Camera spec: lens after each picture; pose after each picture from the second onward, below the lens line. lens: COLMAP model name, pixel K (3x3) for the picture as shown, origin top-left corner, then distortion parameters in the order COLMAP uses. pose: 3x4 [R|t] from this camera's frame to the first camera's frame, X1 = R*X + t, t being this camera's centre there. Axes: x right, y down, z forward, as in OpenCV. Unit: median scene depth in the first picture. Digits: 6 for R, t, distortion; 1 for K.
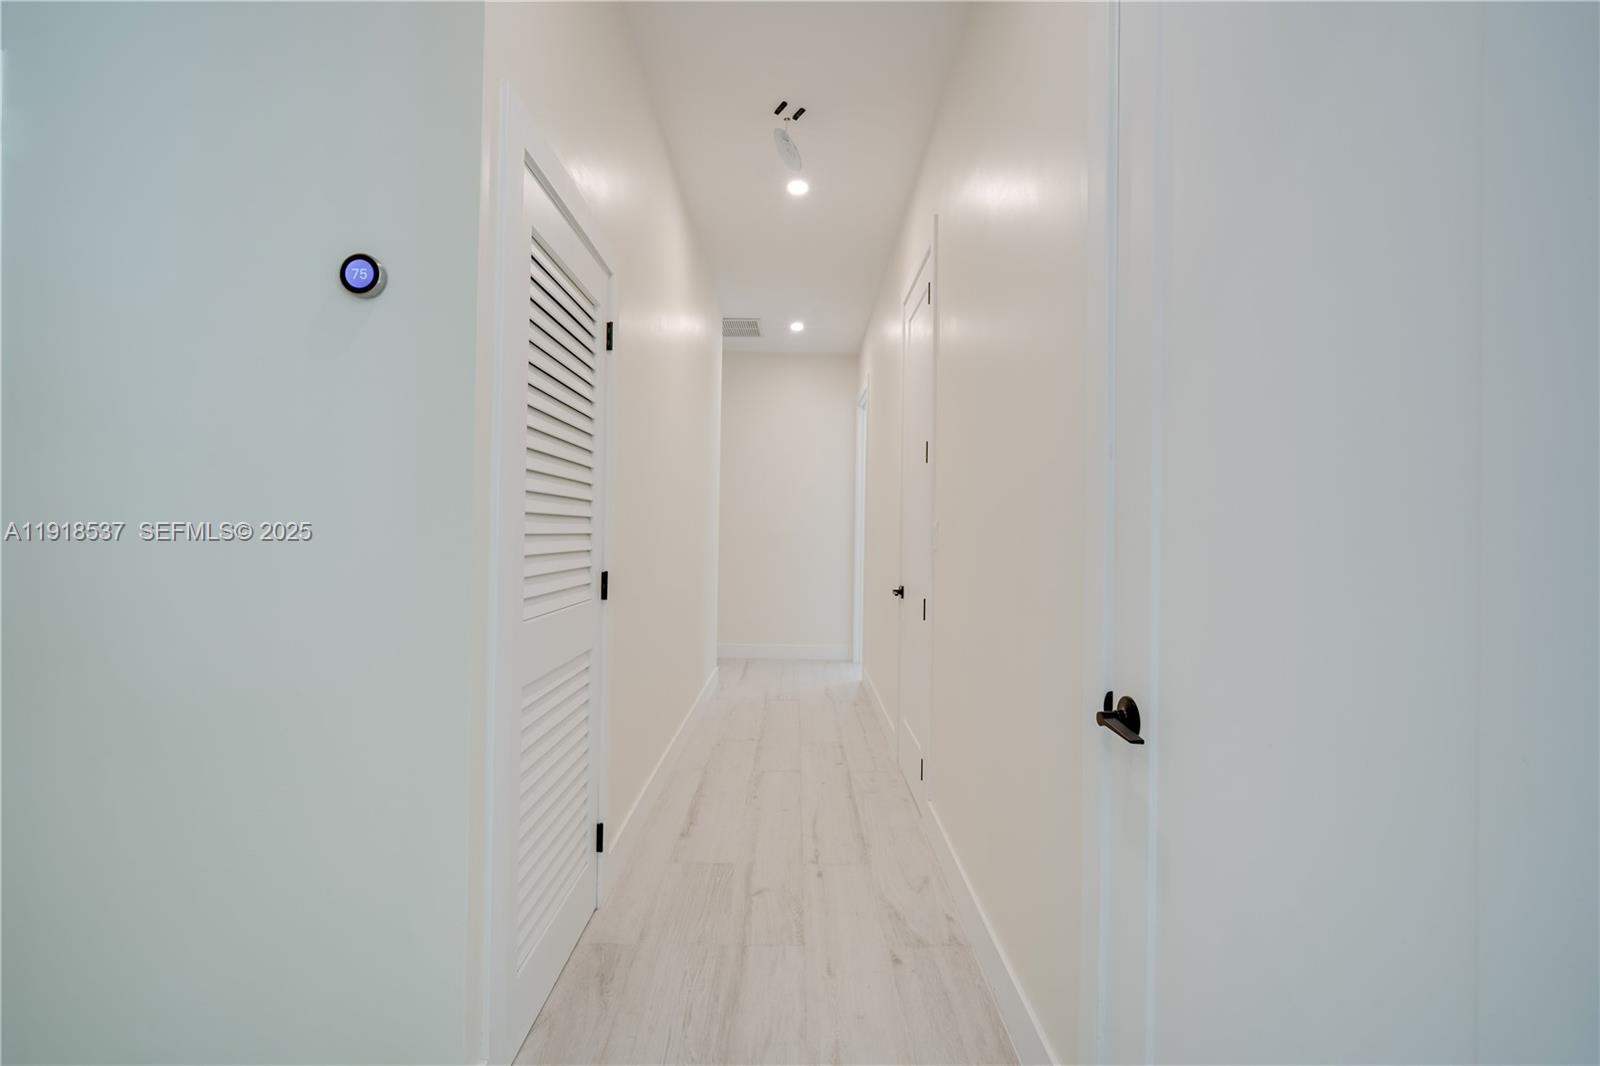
lens RADIAL K [[705.5, 0, 801.4], [0, 705.5, 535.1], [0, 0, 1]] dist [-0.004526, 0.000479]
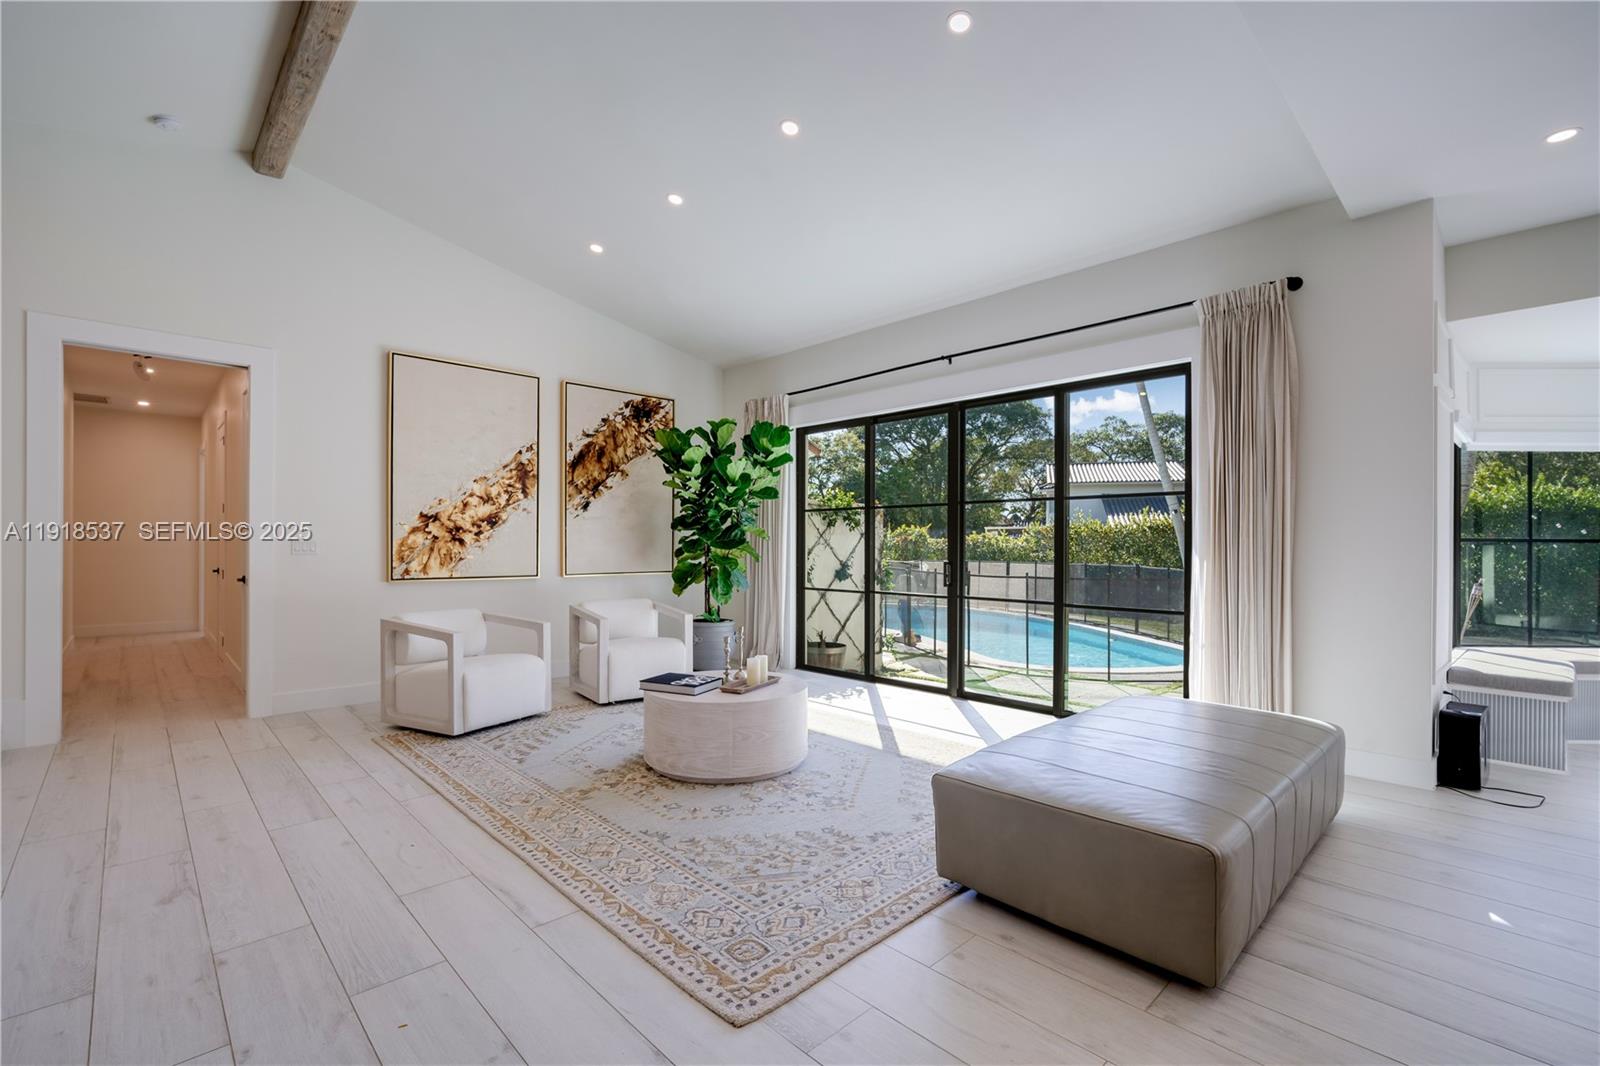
lens RADIAL K [[705.5, 0, 801.4], [0, 705.5, 535.1], [0, 0, 1]] dist [-0.004526, 0.000479]
pose [[0.730462, -0.009361, 0.682889, -0.009275], [0.010333, 0.999943, 0.002654, -0.007554], [-0.682875, 0.005118, 0.730517, -0.988046]]
